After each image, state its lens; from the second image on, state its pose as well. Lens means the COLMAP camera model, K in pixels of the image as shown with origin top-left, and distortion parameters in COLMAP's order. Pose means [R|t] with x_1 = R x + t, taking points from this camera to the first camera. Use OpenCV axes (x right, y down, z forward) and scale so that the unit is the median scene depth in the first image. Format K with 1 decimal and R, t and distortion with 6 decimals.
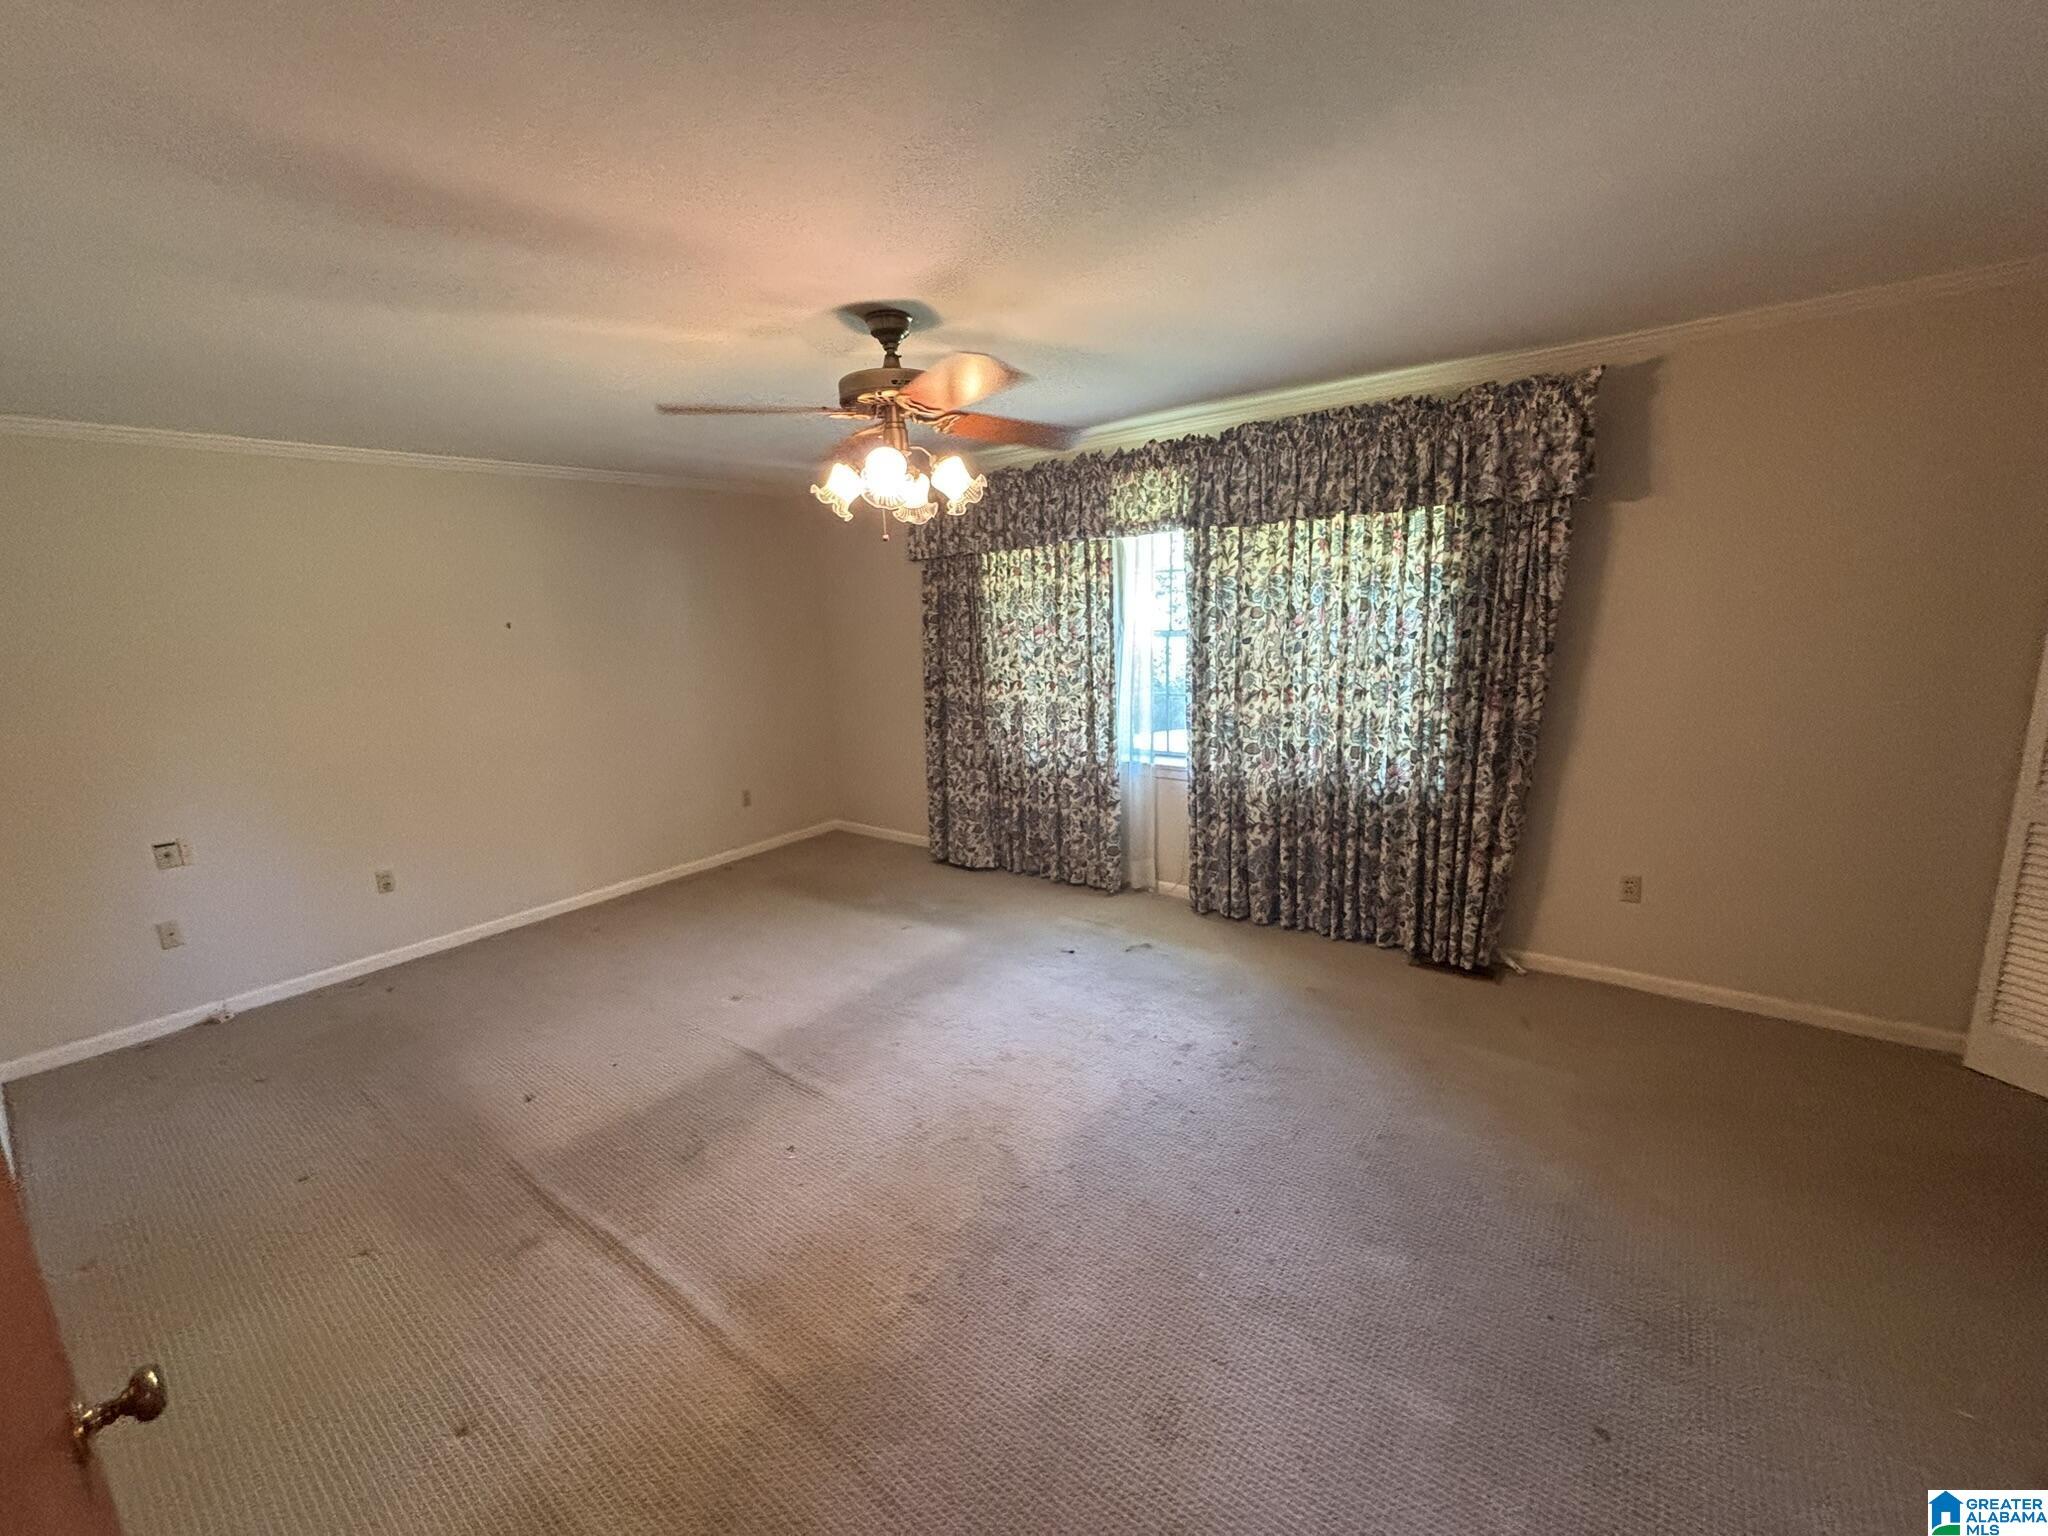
lens RADIAL K [[832.1, 0, 1016.2], [0, 832.1, 770.5], [0, 0, 1]] dist [0.021483, 0.000079]
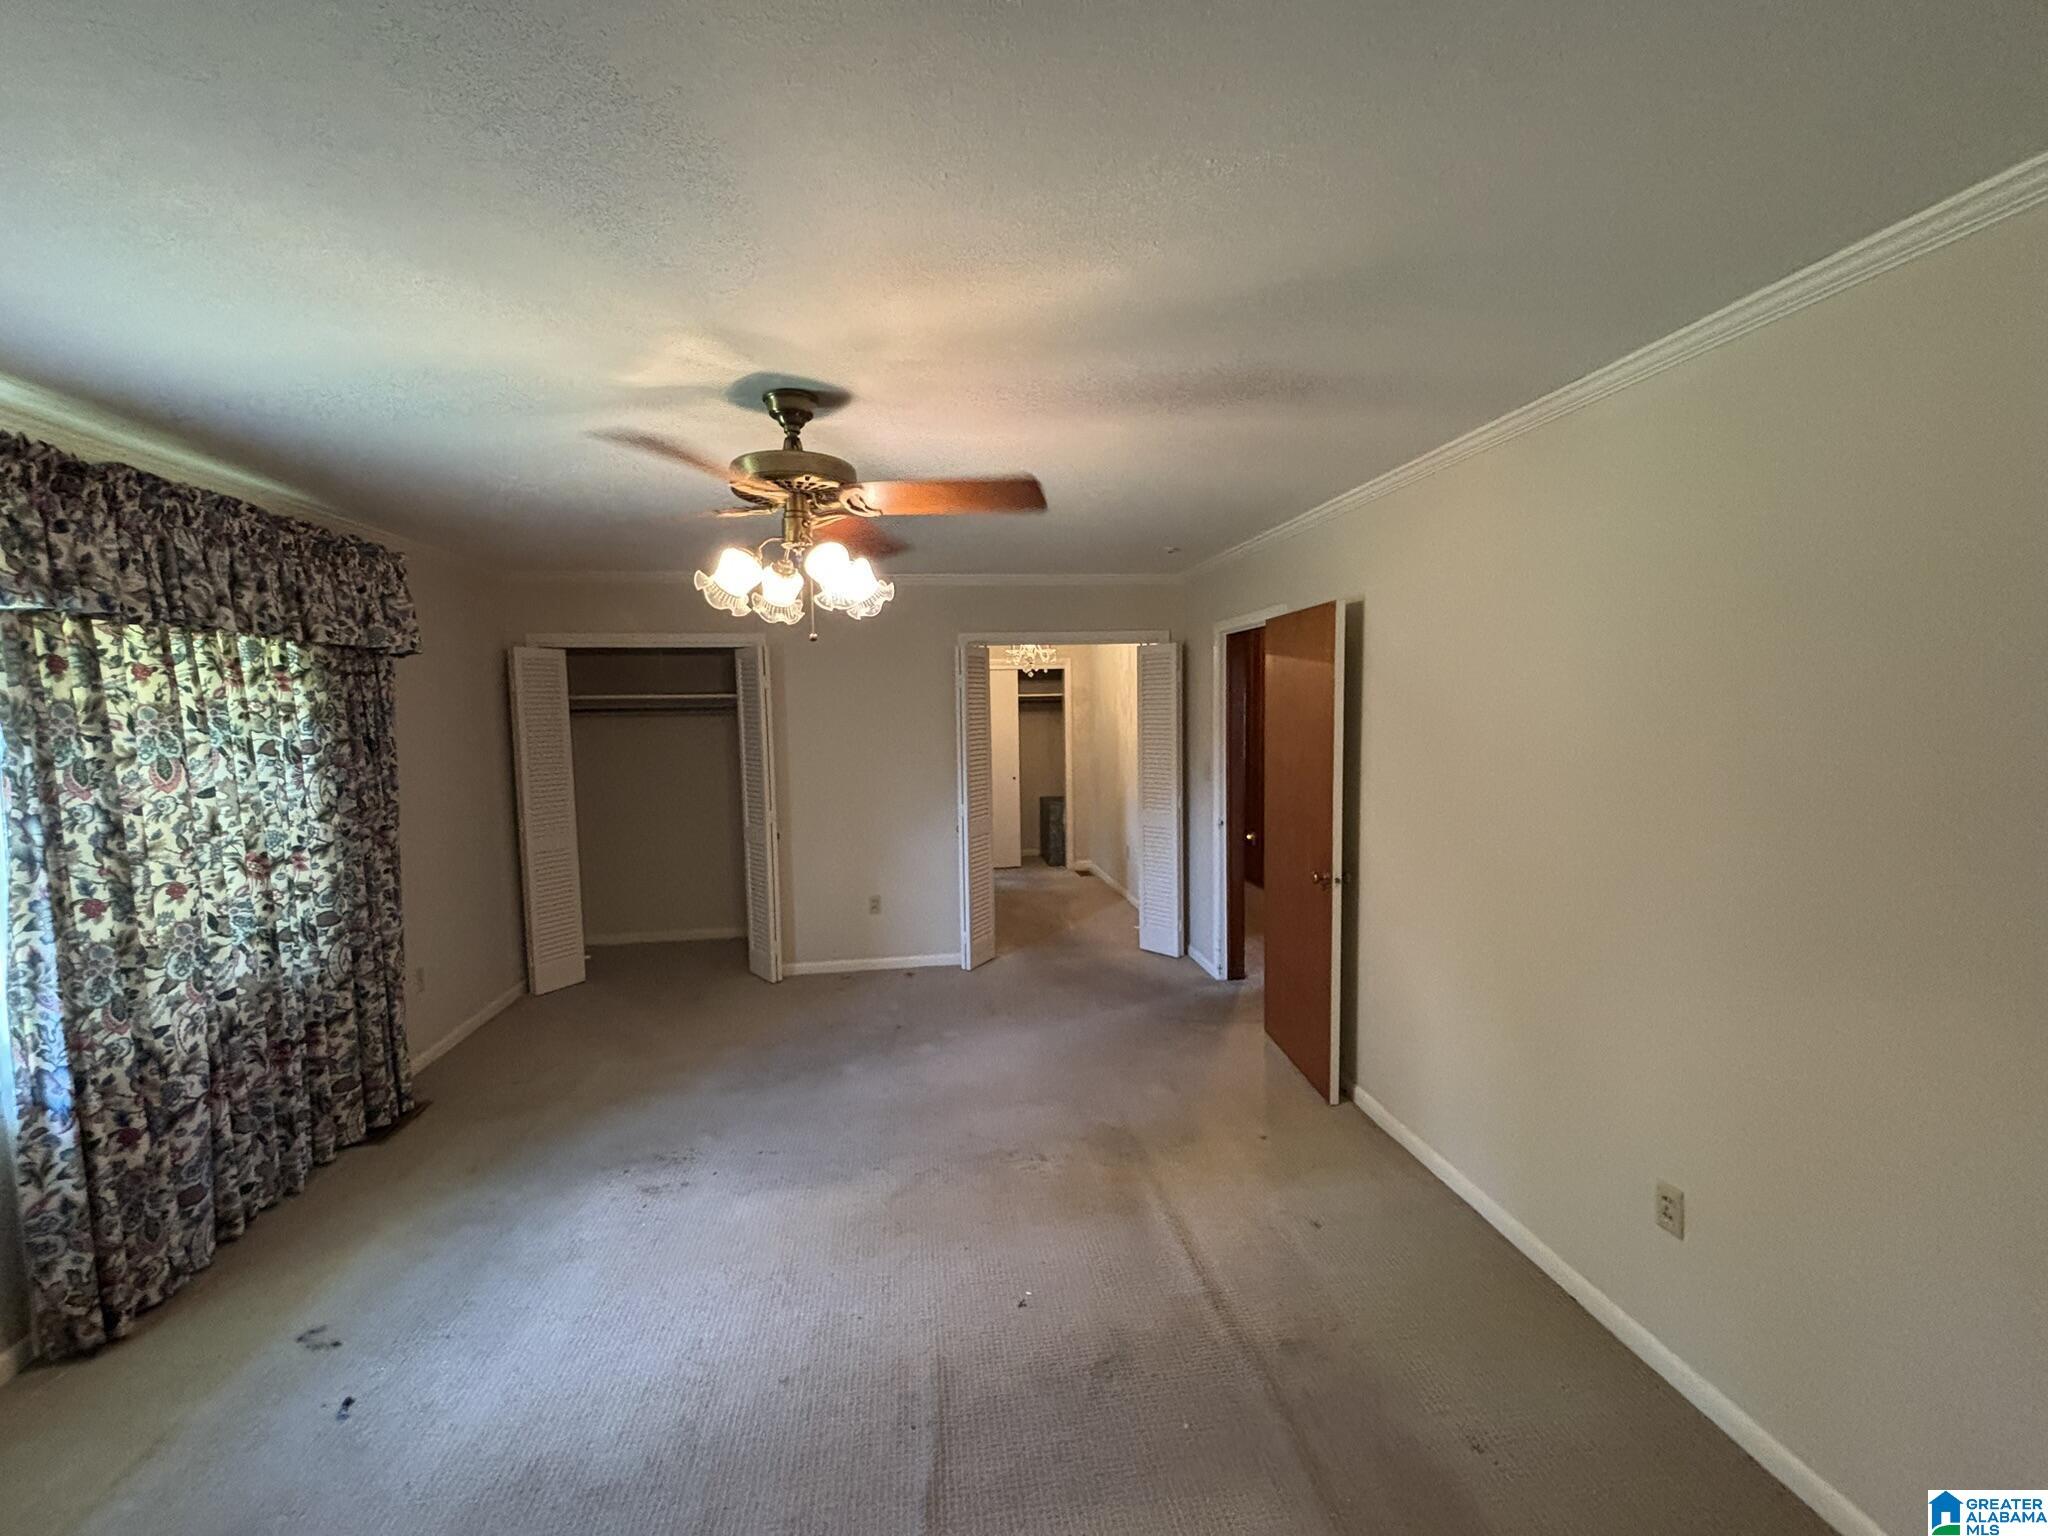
lens RADIAL K [[832.1, 0, 1019.5], [0, 832.1, 765.8], [0, 0, 1]] dist [0.021483, 0.000079]
pose [[-0.720115, 0.005599, 0.693832, -0.541671], [0.192576, 0.962294, 0.192106, -0.163001], [-0.666595, 0.271954, -0.694040, 0.892434]]
